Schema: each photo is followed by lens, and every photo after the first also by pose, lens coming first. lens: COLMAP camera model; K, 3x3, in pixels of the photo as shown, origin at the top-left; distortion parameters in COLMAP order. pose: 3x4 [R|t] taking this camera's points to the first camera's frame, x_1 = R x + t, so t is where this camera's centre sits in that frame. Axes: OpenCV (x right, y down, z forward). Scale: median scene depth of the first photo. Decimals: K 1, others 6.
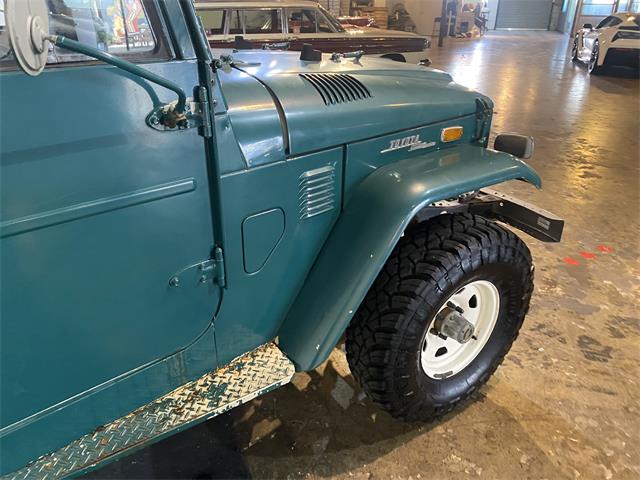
lens RADIAL K [[489.8, 0, 308.2], [0, 489.8, 239.7], [0, 0, 1]] dist [0.019272, -0.017246]
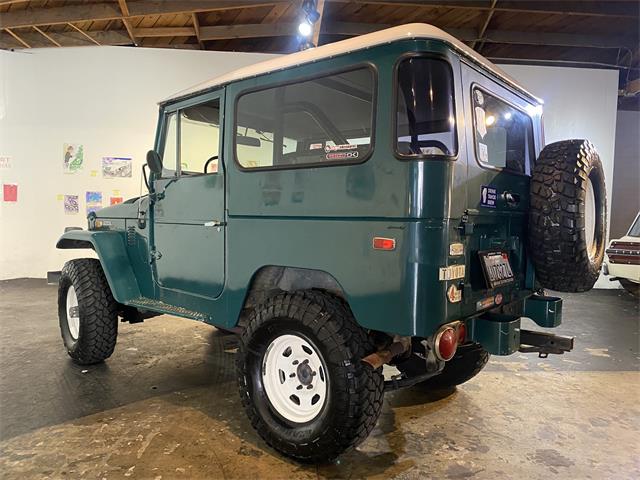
lens RADIAL K [[489.8, 0, 321.1], [0, 489.8, 242.8], [0, 0, 1]] dist [0.019272, -0.017246]
pose [[0.352153, 0.060829, -0.933964, 1.535891], [-0.437104, 0.893066, -0.106646, -0.086618], [0.827604, 0.445795, 0.341084, 0.547675]]
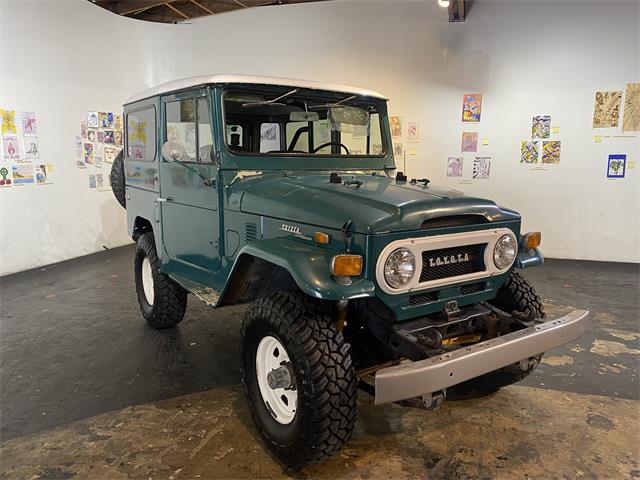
lens RADIAL K [[489.8, 0, 322.0], [0, 489.8, 244.4], [0, 0, 1]] dist [0.019272, -0.017246]
pose [[0.002570, 0.177470, -0.984123, 1.397425], [-0.450143, 0.878986, 0.157335, -0.353064], [0.892953, 0.442592, 0.082146, 0.776378]]
